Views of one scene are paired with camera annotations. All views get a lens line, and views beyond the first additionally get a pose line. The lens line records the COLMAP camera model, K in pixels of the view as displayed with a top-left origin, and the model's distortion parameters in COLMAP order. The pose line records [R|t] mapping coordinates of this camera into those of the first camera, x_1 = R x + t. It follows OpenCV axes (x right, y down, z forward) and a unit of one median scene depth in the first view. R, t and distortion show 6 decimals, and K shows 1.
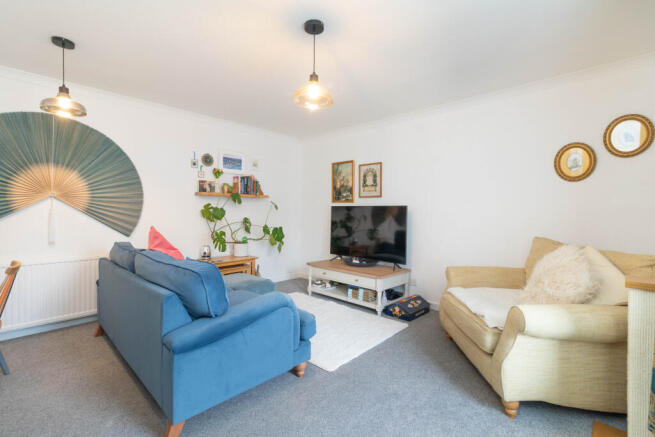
lens RADIAL K [[299.0, 0, 326.0], [0, 299.0, 212.9], [0, 0, 1]] dist [0.003027, 0.000044]
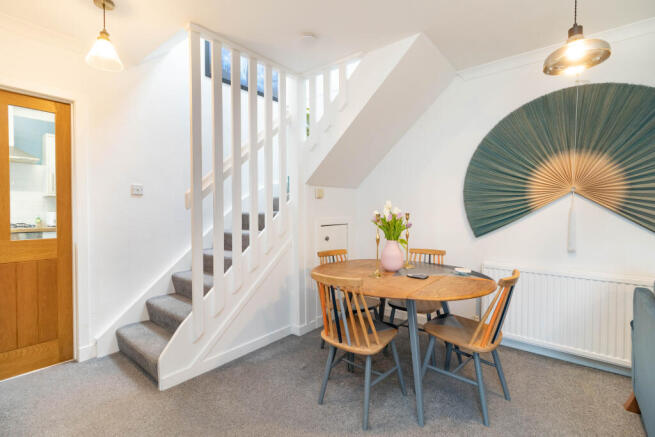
lens RADIAL K [[301.9, 0, 327.3], [0, 301.9, 215.0], [0, 0, 1]] dist [0.001724, 0.000025]
pose [[0.075085, 0.013110, -0.997091, -0.129455], [-0.007418, 0.999893, 0.012588, 0.000183], [0.997150, 0.006451, 0.075174, 0.222742]]
